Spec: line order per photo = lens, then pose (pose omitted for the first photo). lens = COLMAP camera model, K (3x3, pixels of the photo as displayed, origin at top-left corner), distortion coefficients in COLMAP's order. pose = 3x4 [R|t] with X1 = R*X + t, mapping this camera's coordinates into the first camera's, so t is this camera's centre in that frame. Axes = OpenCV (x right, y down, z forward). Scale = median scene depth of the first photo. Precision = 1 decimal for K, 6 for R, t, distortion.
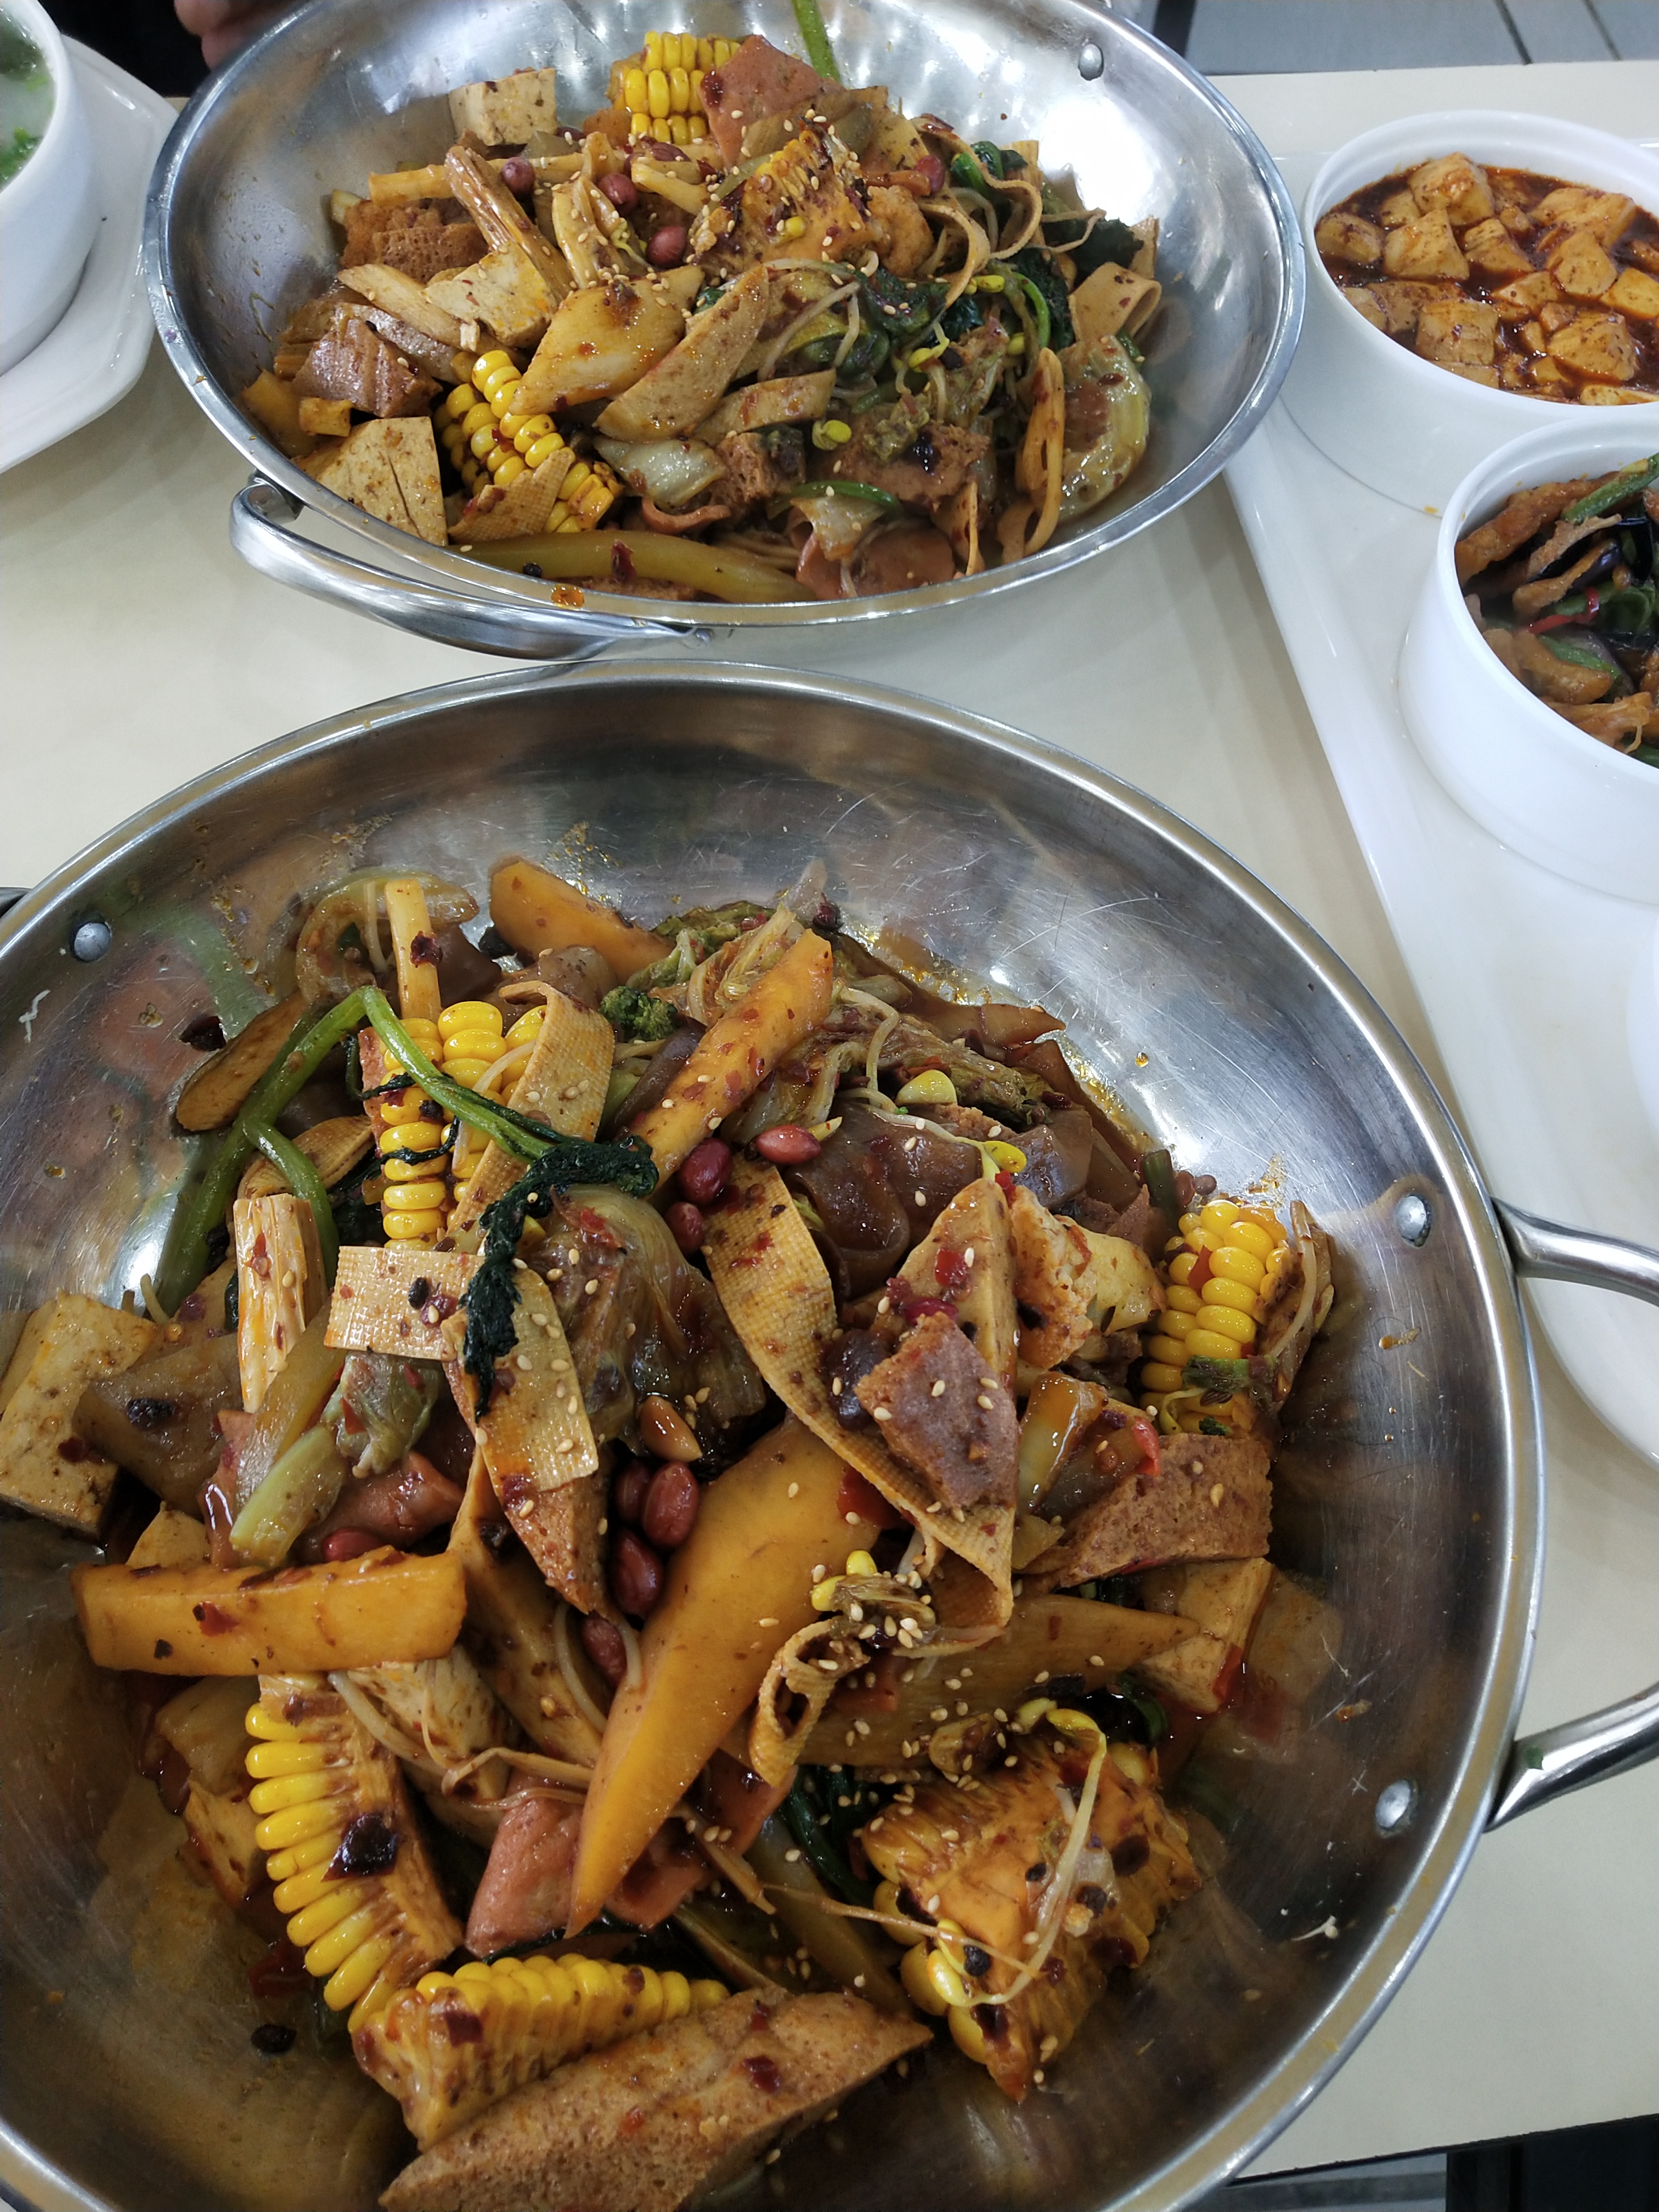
lens RADIAL K [[1753.0, 0, 829.5], [0, 1753.0, 1106.0], [0, 0, 1]] dist [-0.007367, 0.002091]
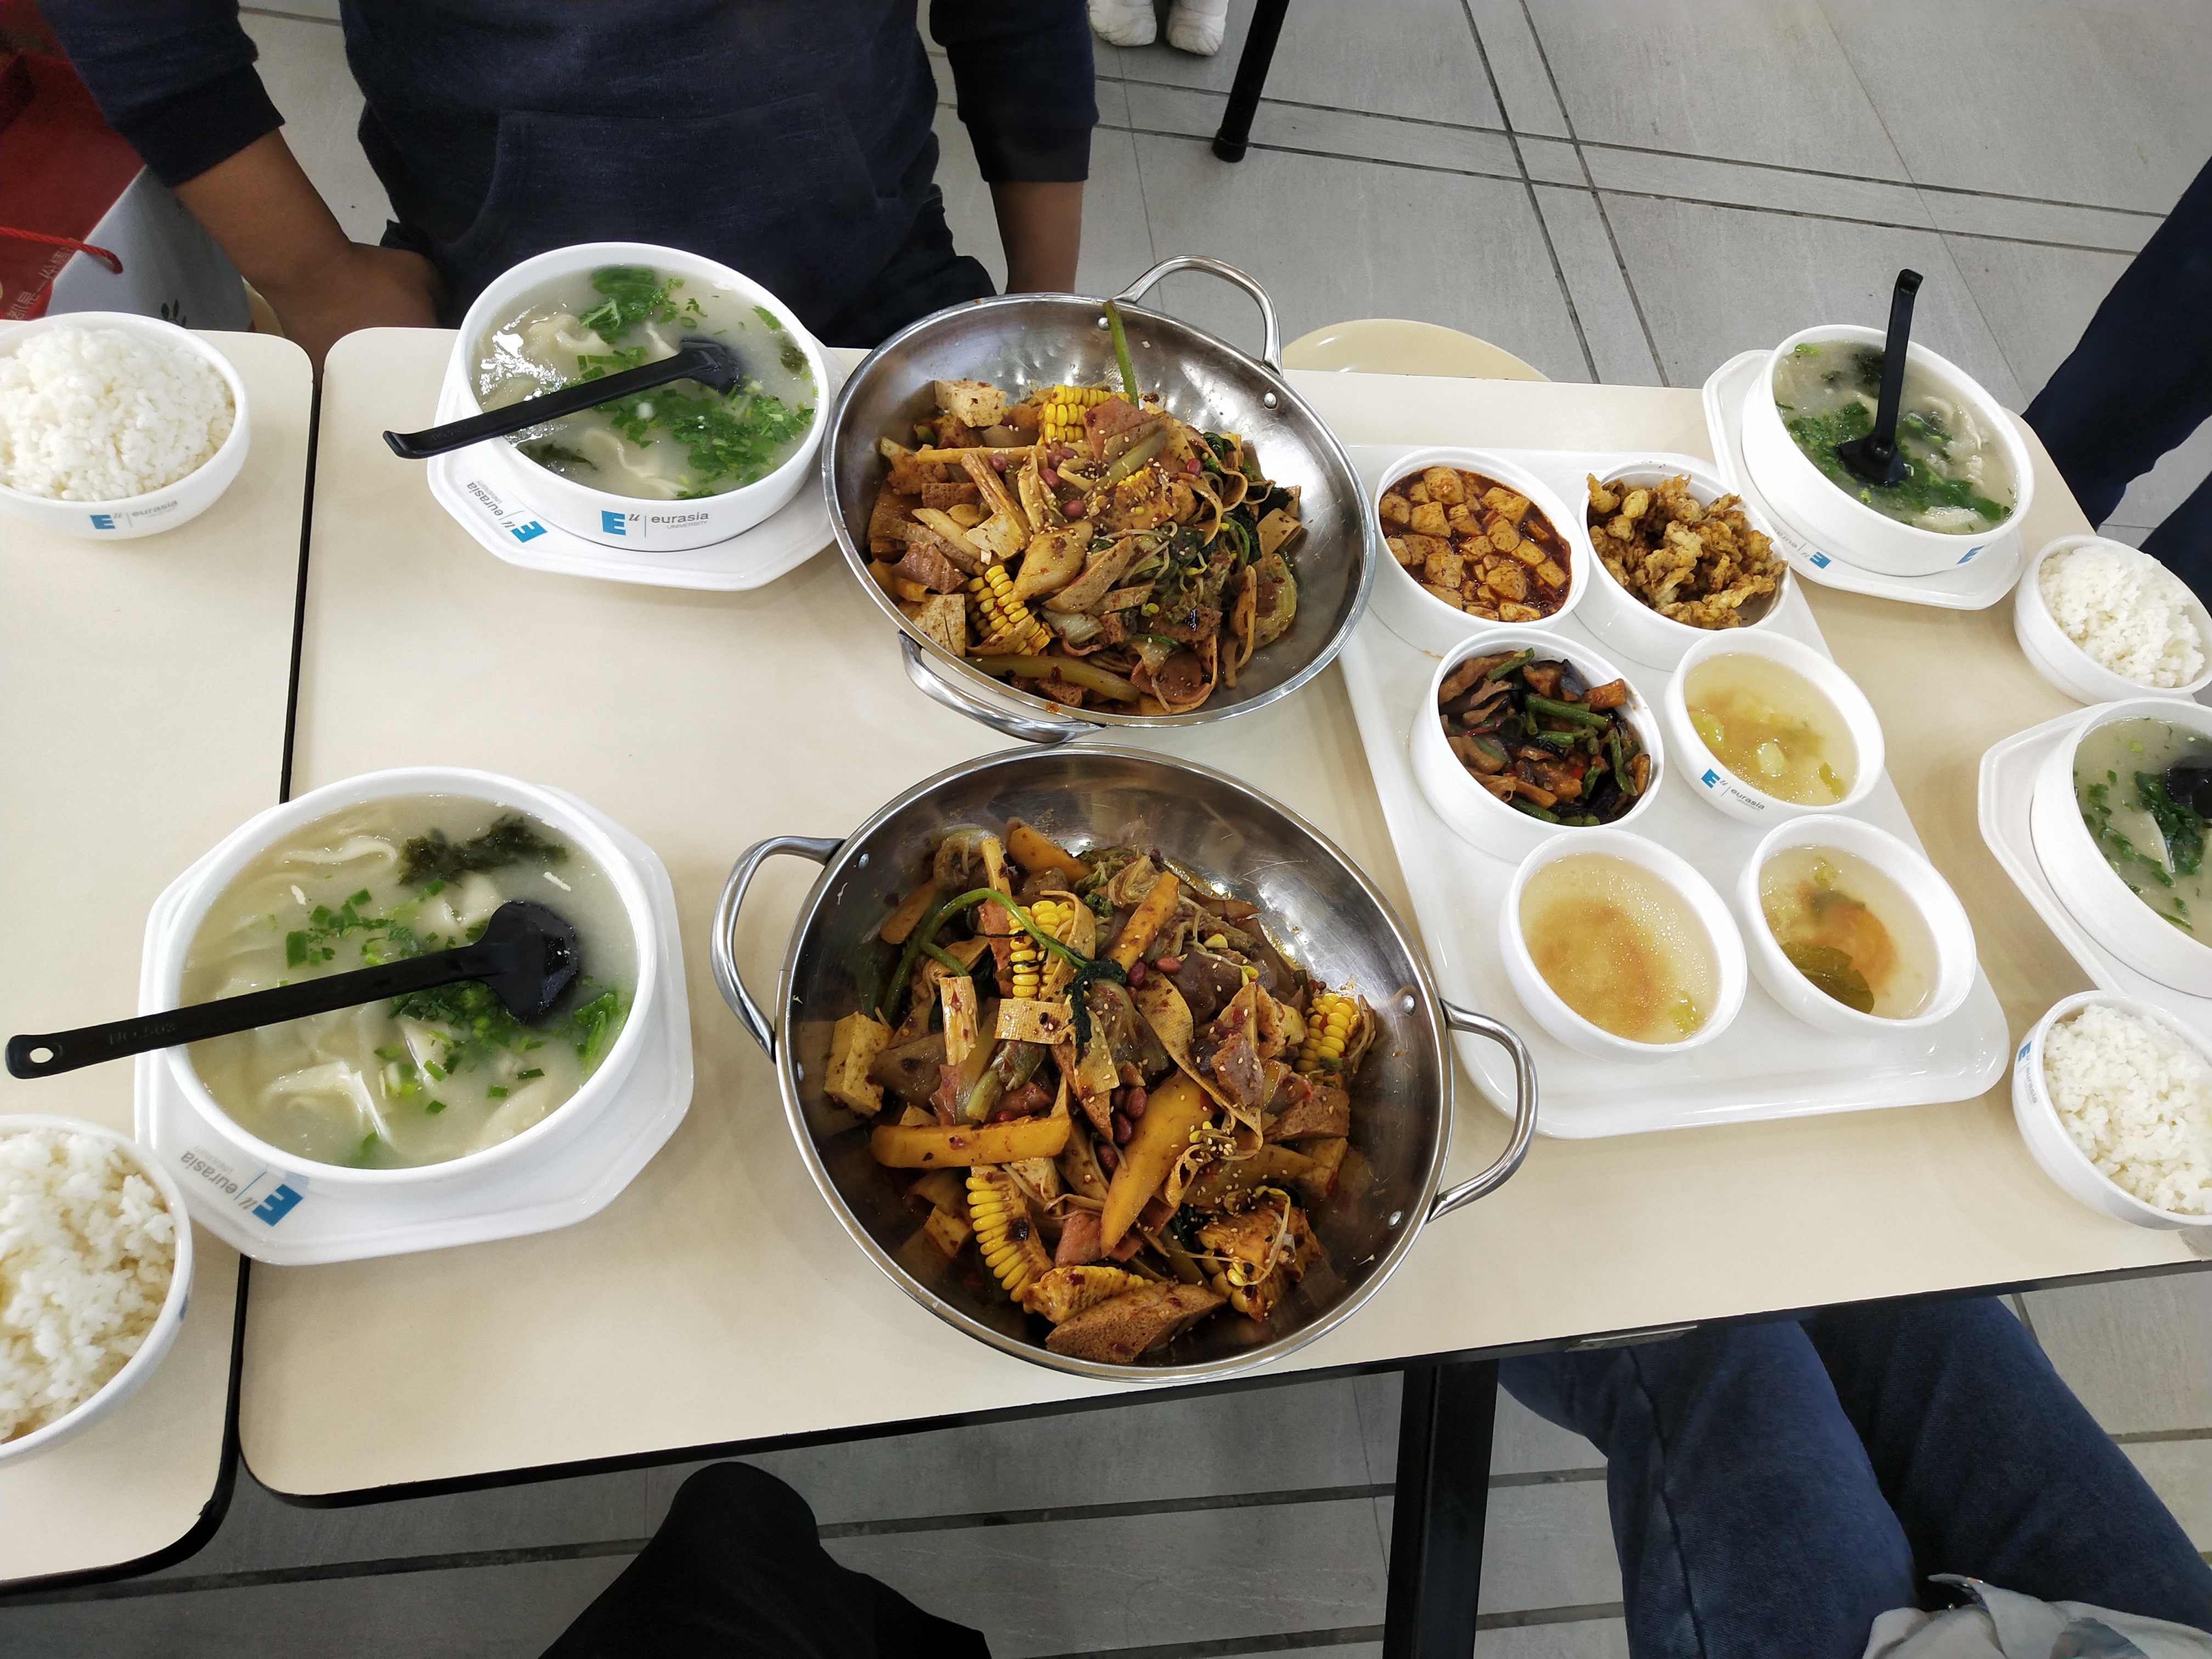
lens RADIAL K [[1753.0, 0, 1106.0], [0, 1753.0, 829.5], [0, 0, 1]] dist [-0.007367, 0.002091]
pose [[0.984678, 0.054284, 0.165718, -0.528528], [-0.050294, 0.998337, -0.028184, -0.093256], [-0.166972, 0.019418, 0.985770, -1.418263]]
